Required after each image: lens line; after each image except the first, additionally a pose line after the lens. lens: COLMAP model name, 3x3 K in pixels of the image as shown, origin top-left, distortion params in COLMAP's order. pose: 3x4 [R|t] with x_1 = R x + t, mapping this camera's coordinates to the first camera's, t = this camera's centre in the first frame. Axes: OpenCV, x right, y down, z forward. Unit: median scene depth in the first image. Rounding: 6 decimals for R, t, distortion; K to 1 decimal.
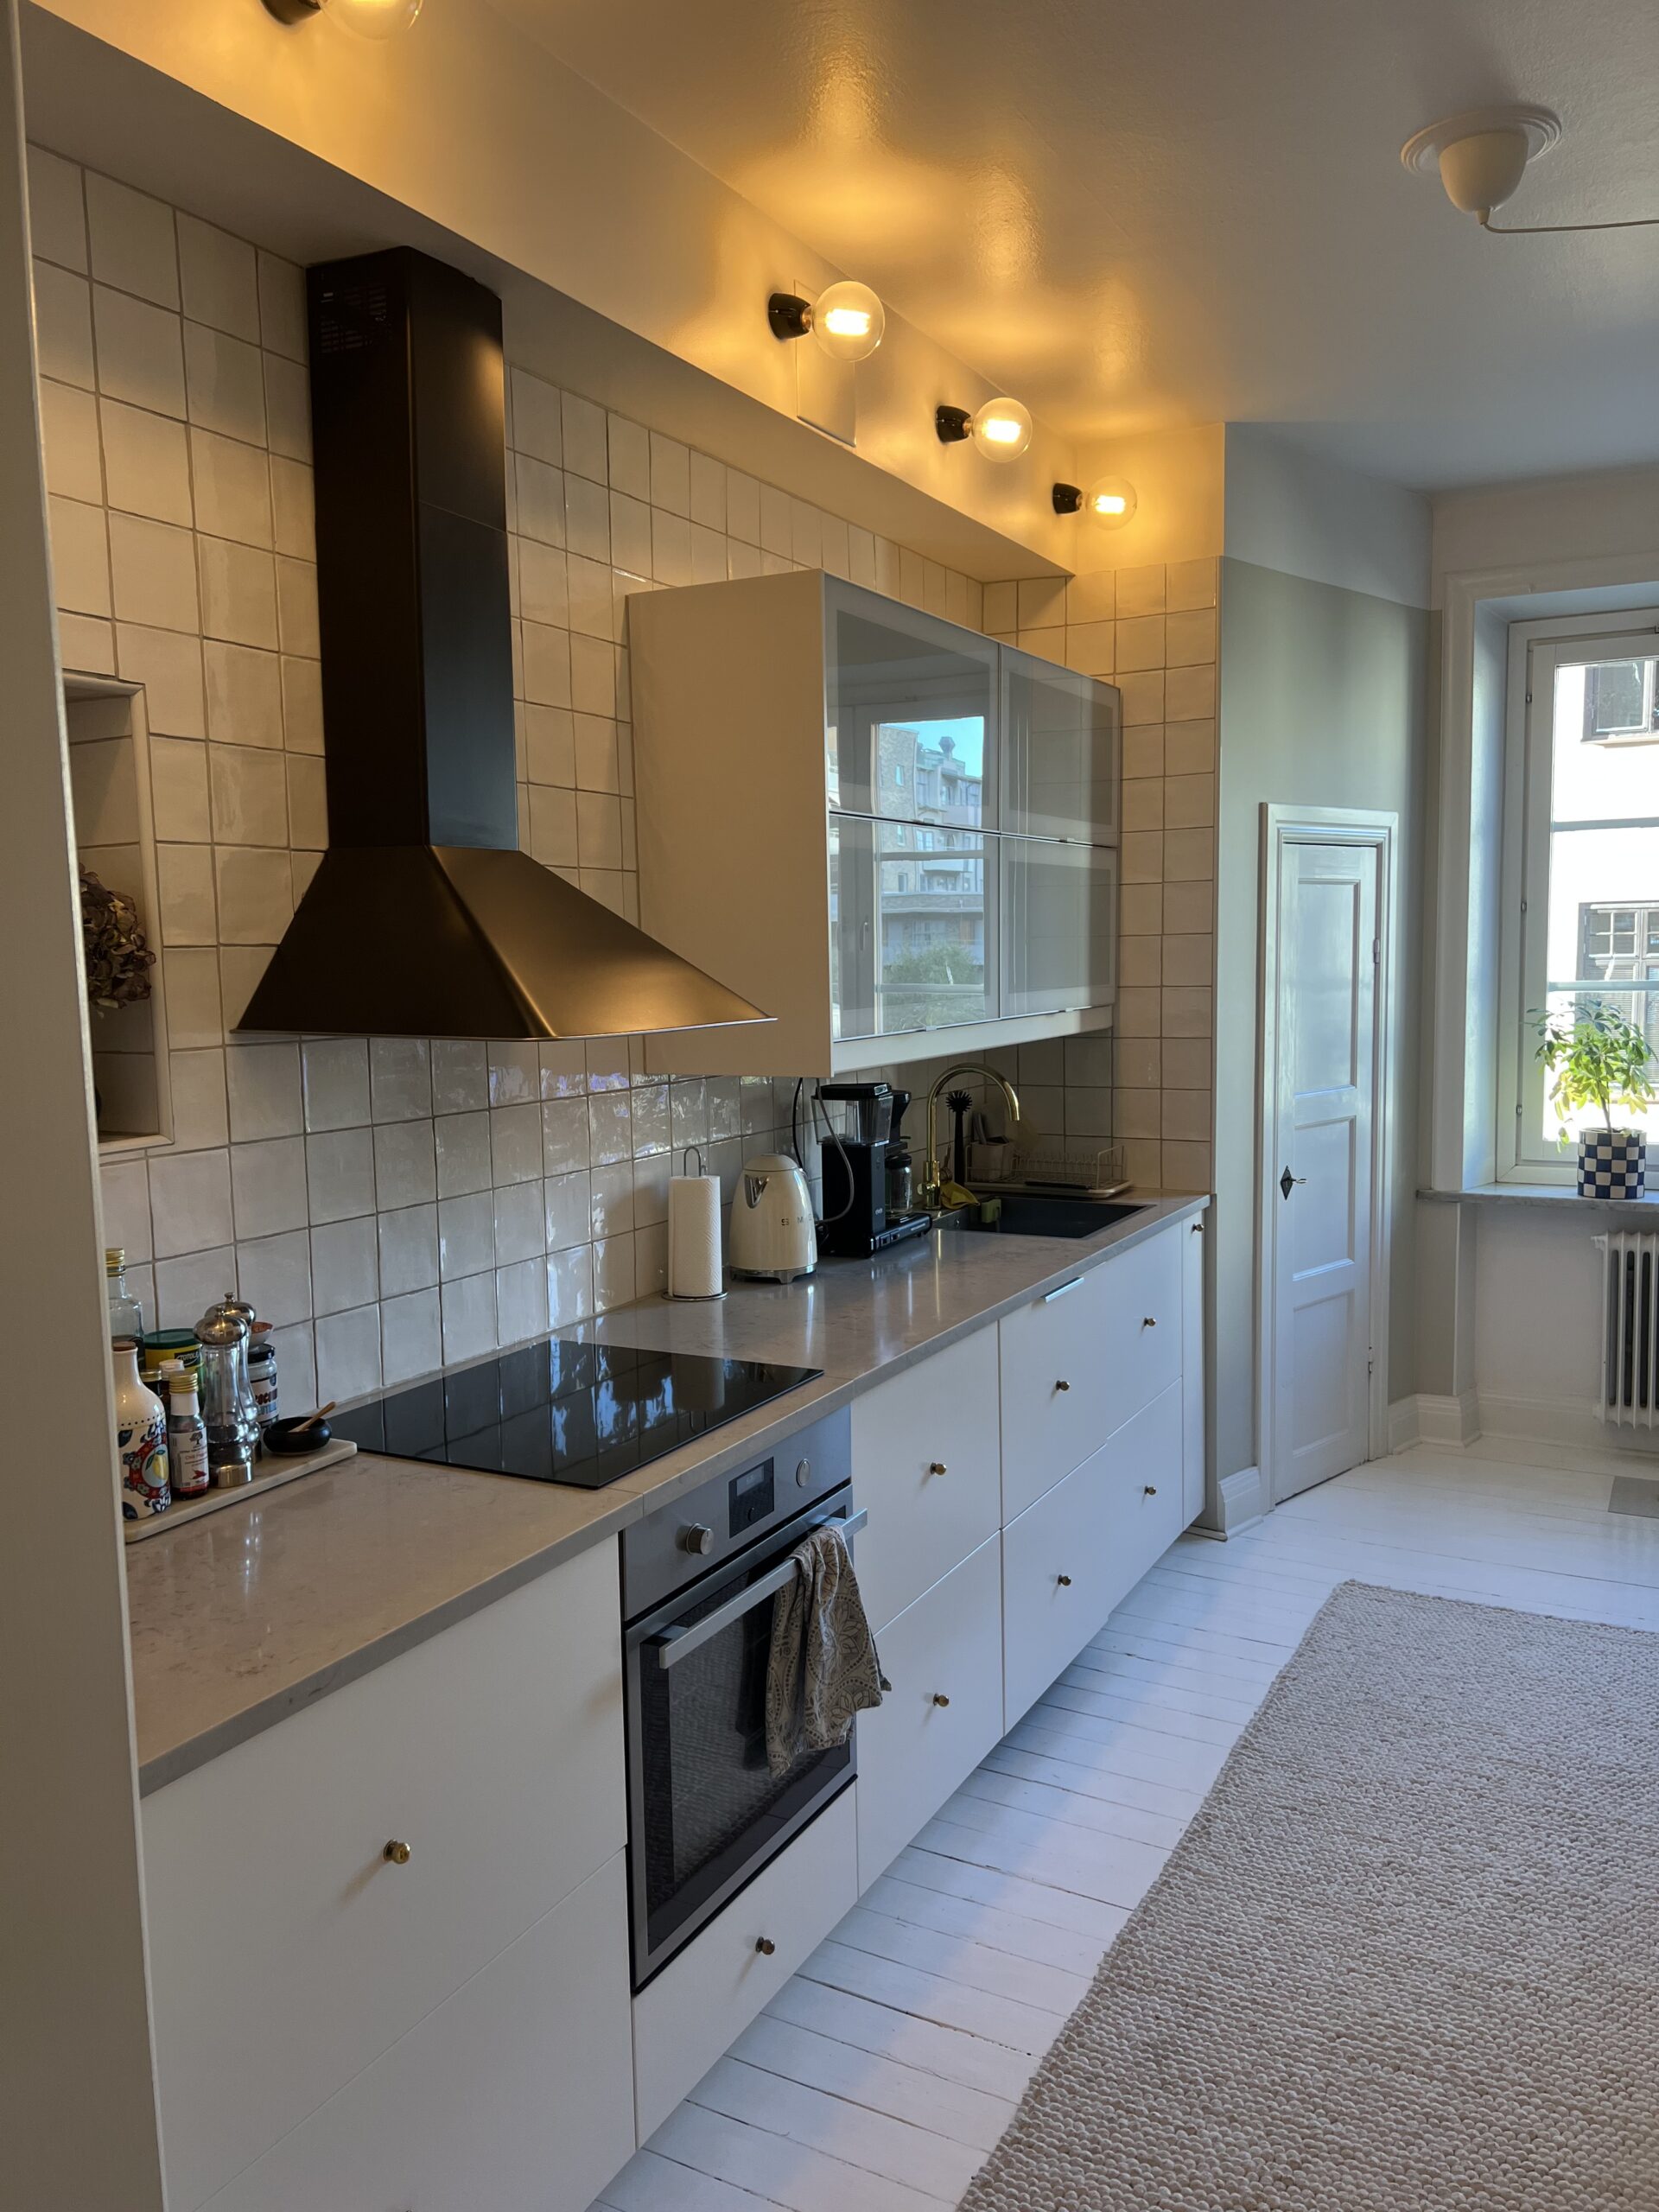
lens RADIAL K [[1607.8, 0, 829.5], [0, 1607.8, 1106.0], [0, 0, 1]] dist [-0.001470, -0.041266]
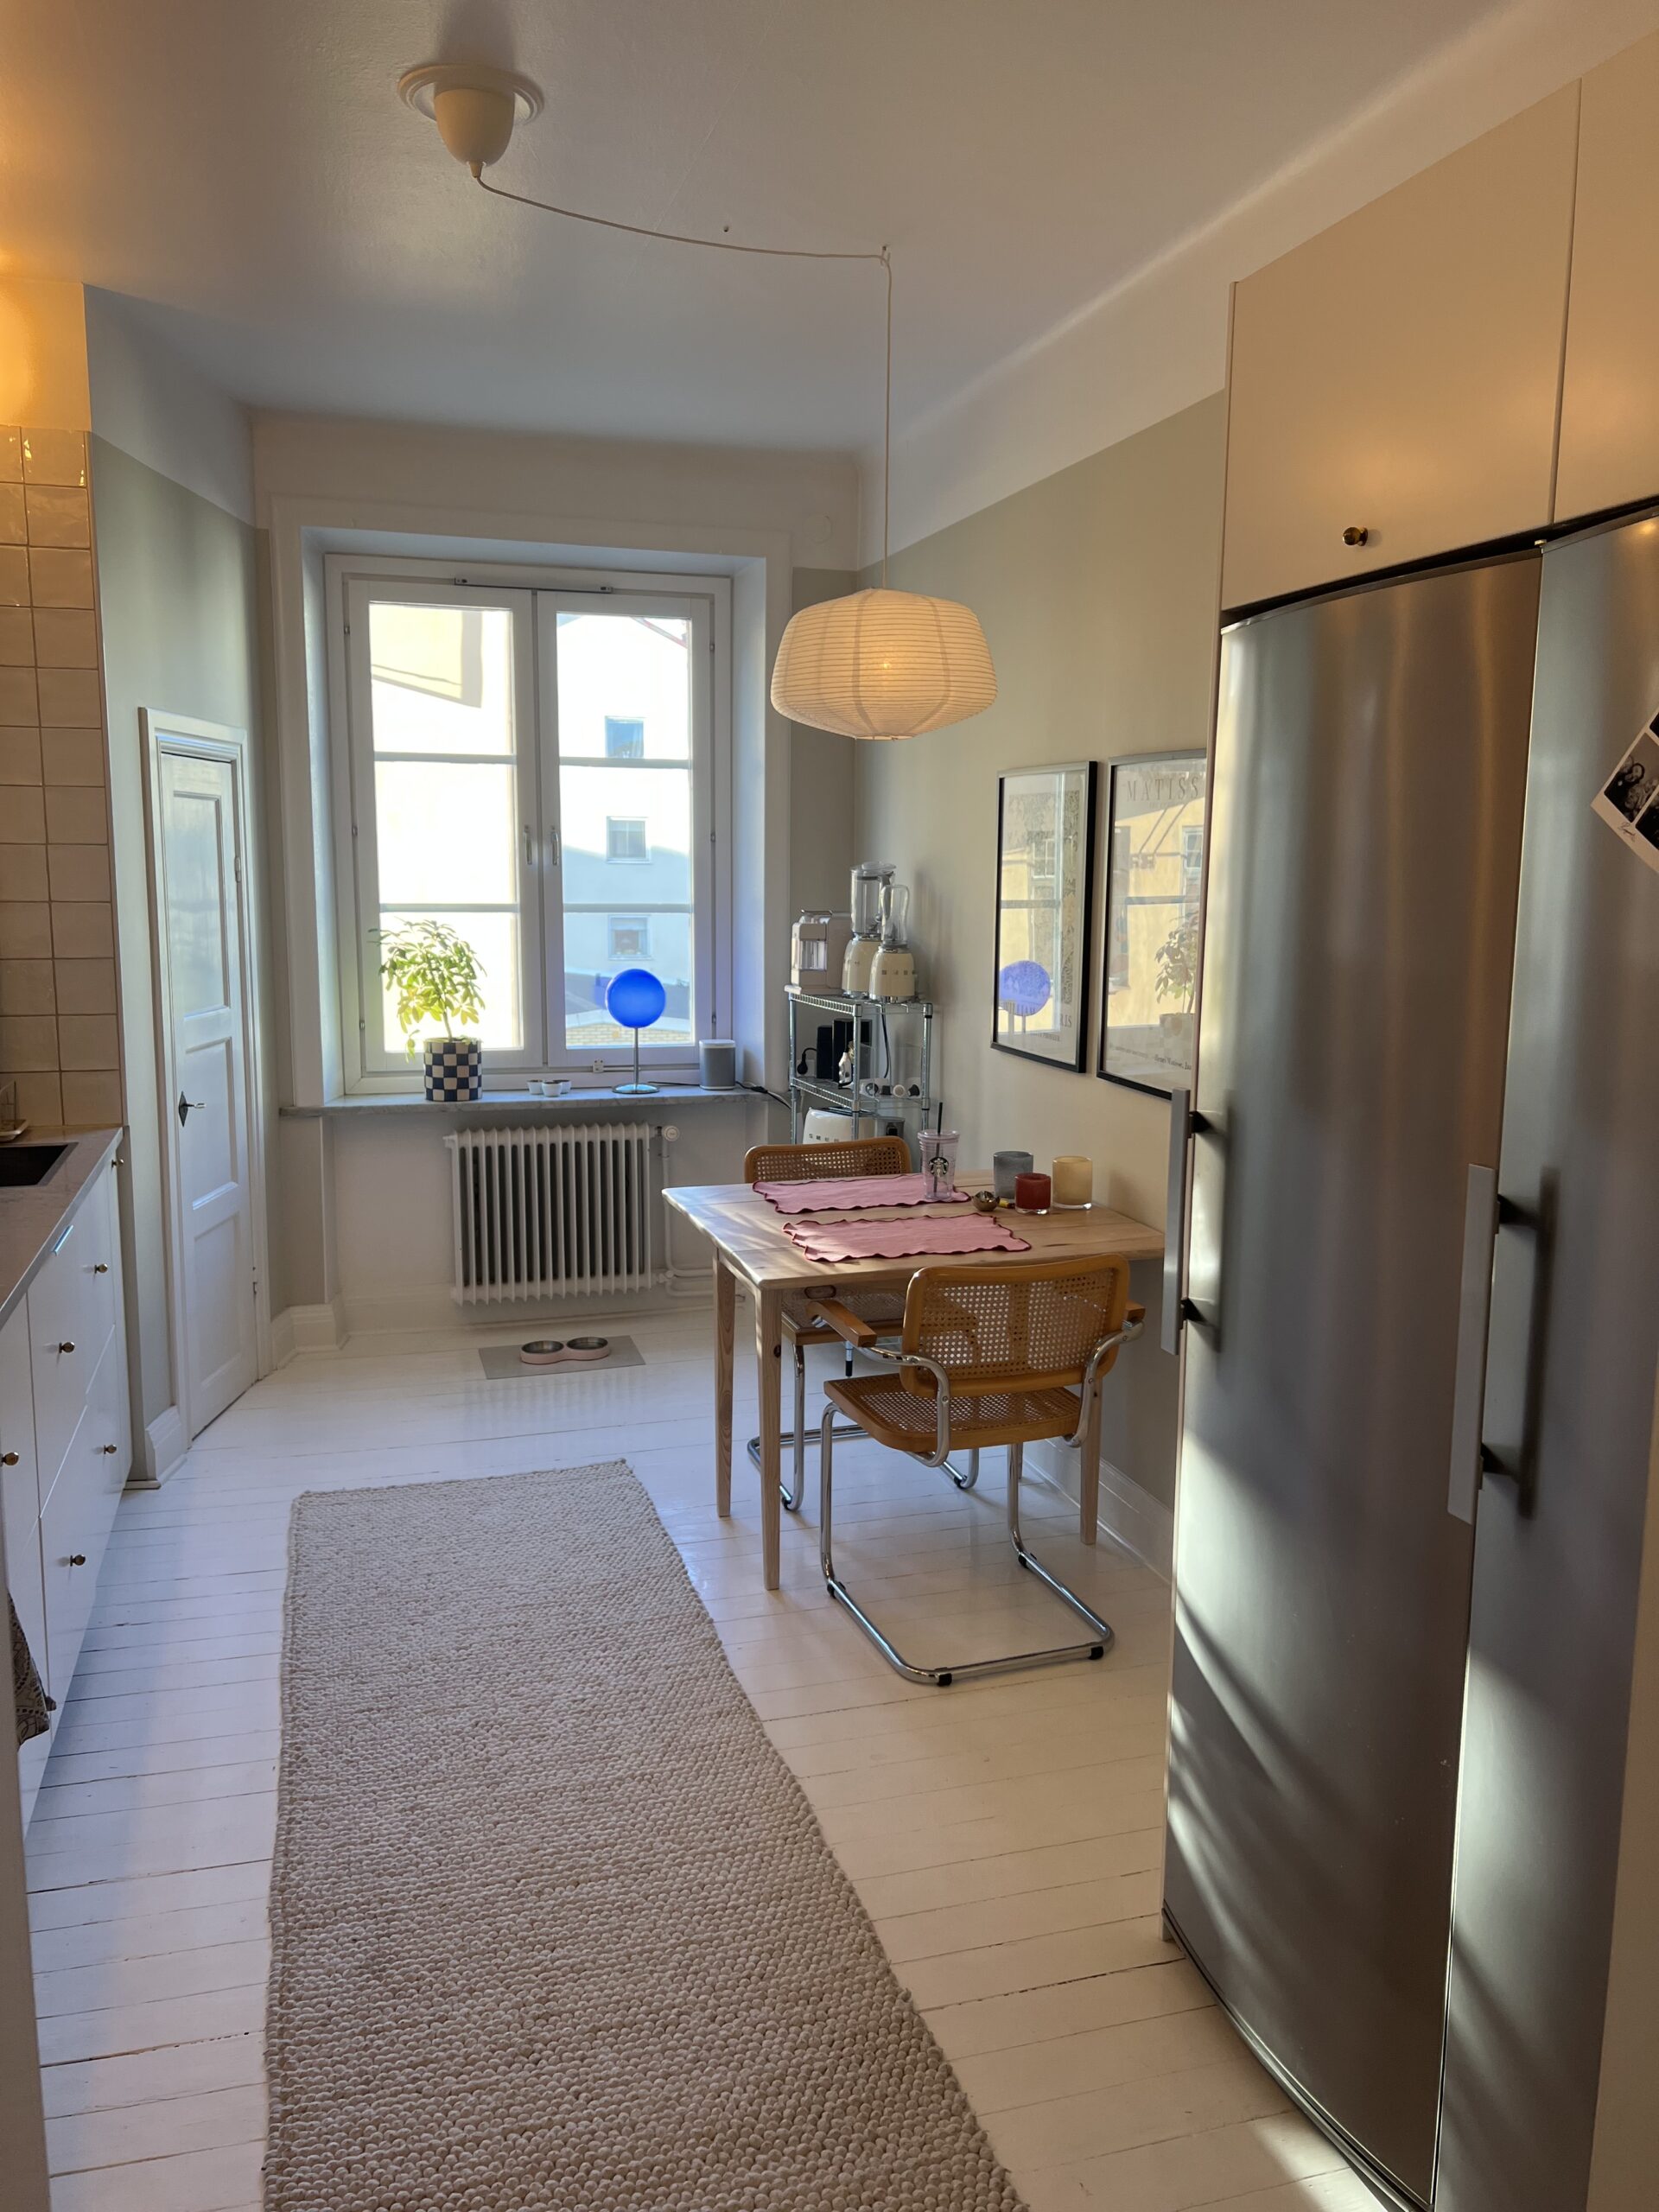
lens RADIAL K [[1610.5, 0, 829.5], [0, 1610.5, 1106.0], [0, 0, 1]] dist [-0.001540, -0.044741]
pose [[0.679690, -0.077218, 0.729424, -0.194158], [0.043070, 0.996929, 0.065403, -0.000495], [-0.732234, -0.013038, 0.680928, 0.076091]]
